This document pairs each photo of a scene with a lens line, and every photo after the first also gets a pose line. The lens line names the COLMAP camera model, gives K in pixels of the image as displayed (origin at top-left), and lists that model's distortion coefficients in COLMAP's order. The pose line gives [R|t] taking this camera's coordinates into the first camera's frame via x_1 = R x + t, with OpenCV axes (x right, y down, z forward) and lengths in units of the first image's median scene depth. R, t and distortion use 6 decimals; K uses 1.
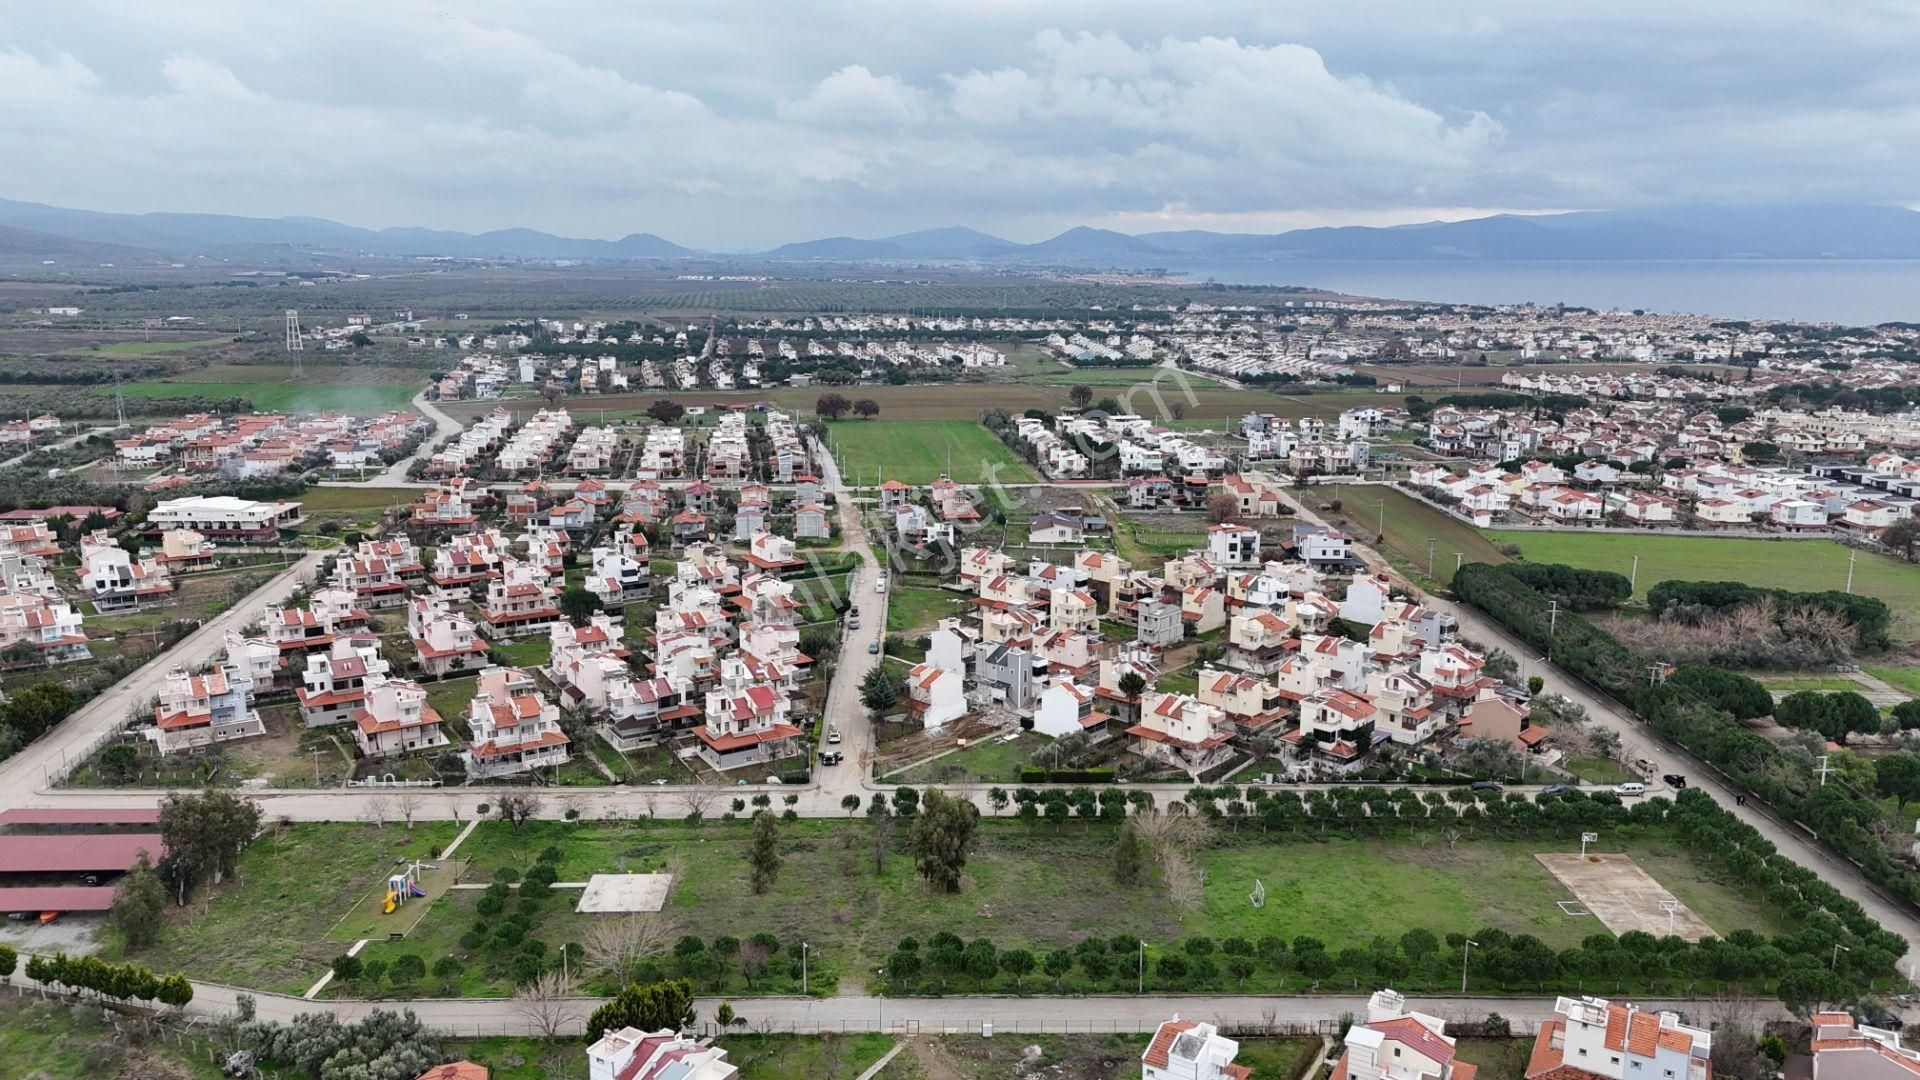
lens RADIAL K [[1399.0, 0, 967.1], [0, 1399.0, 553.9], [0, 0, 1]] dist [0.071960, -0.067958]
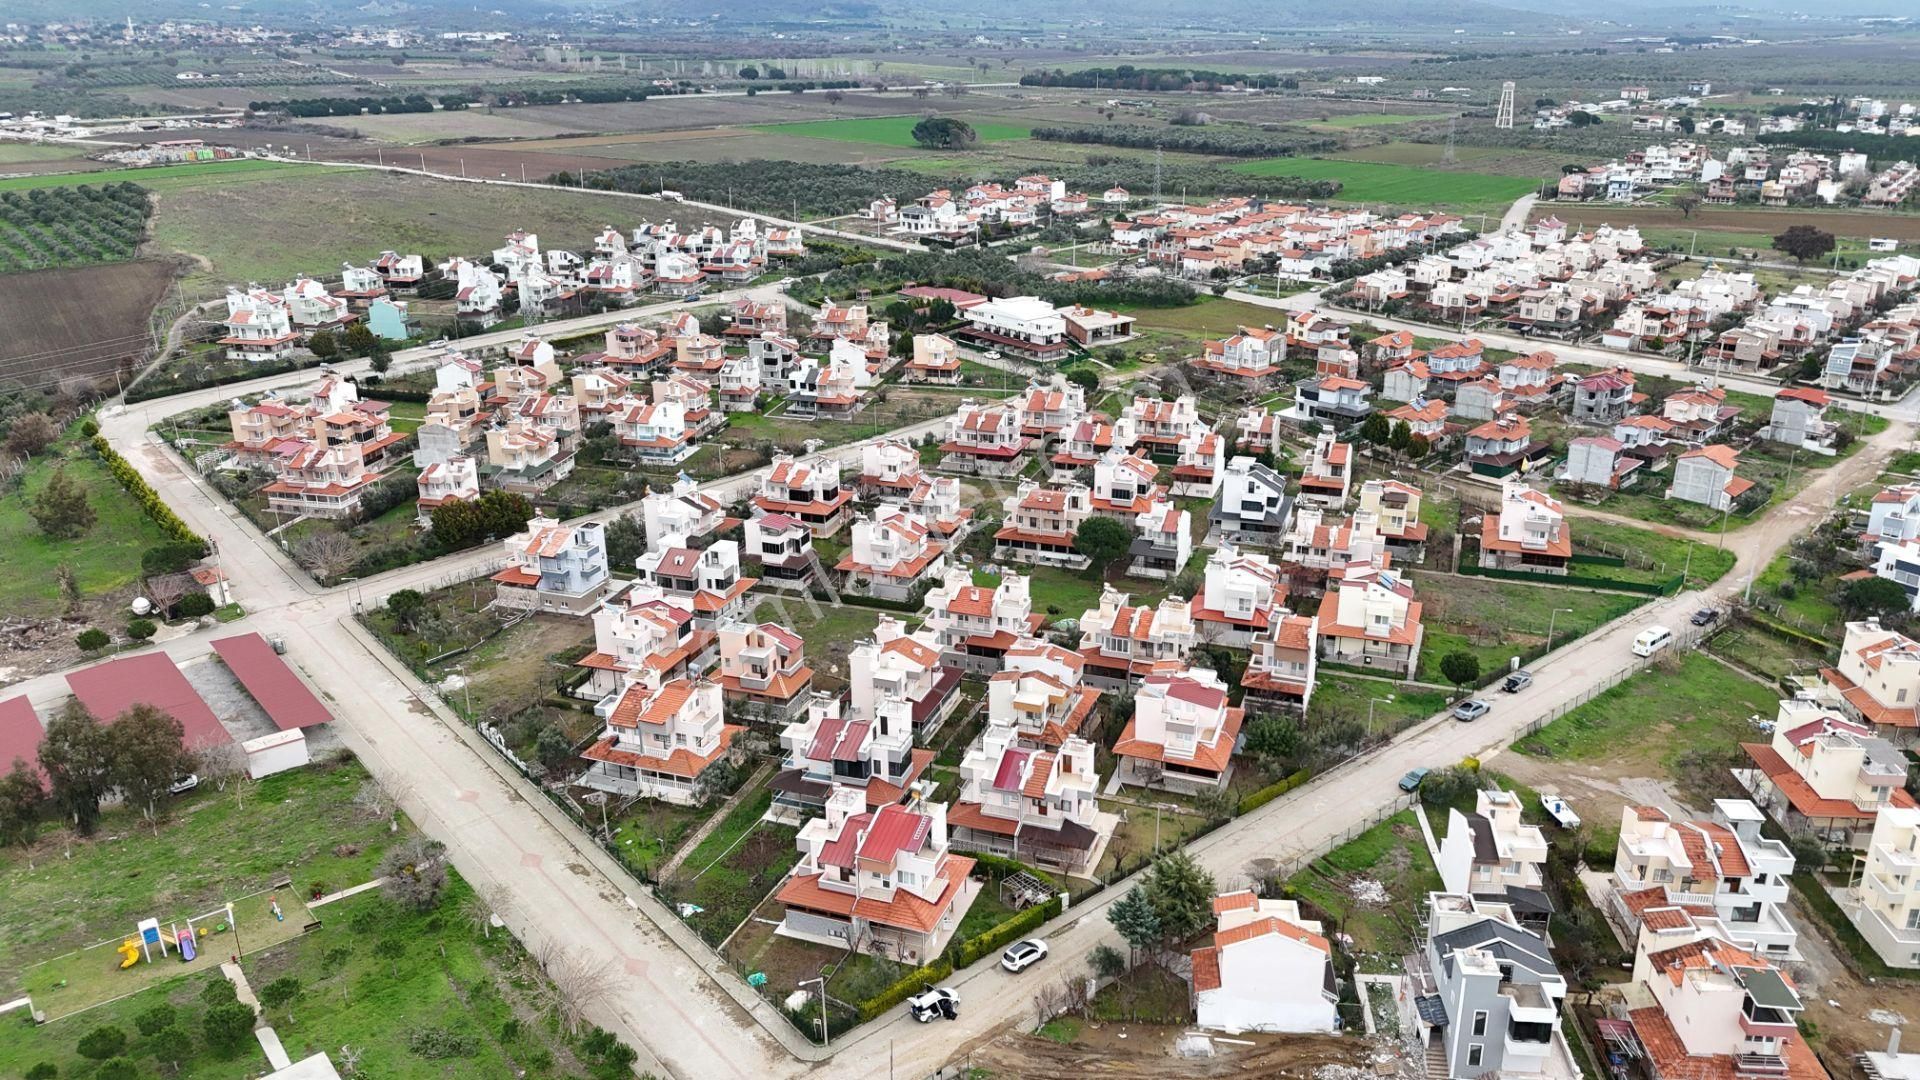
lens RADIAL K [[1399.0, 0, 964.2], [0, 1399.0, 560.0], [0, 0, 1]] dist [0.071960, -0.067958]
pose [[0.614293, 0.273556, -0.740142, 0.127077], [-0.155905, 0.961570, 0.226001, -0.066751], [0.773523, -0.023439, 0.633335, 0.353213]]
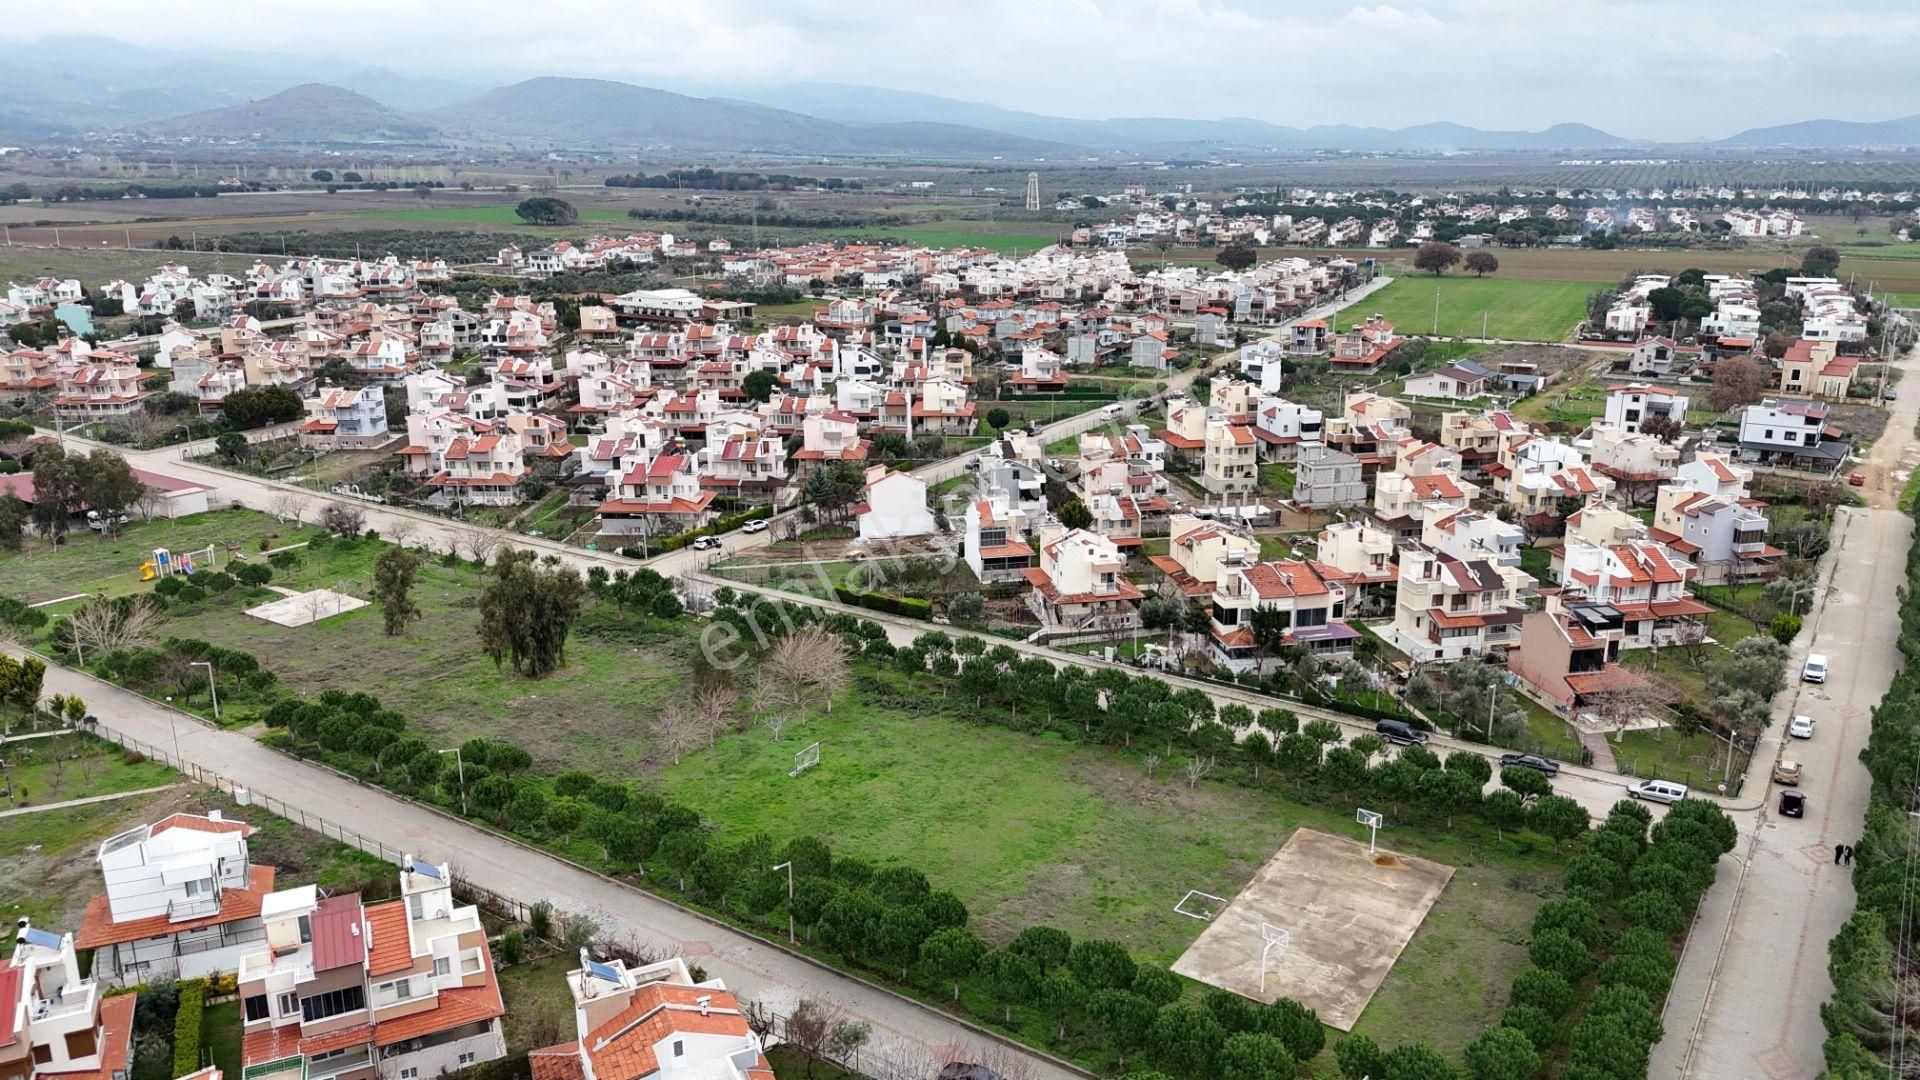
lens RADIAL K [[1399.0, 0, 969.6], [0, 1399.0, 550.3], [0, 0, 1]] dist [0.071960, -0.067958]
pose [[0.817198, 0.148839, -0.556808, 0.268523], [-0.112076, 0.988676, 0.099793, 0.023457], [0.565356, -0.019146, 0.824625, 0.192930]]
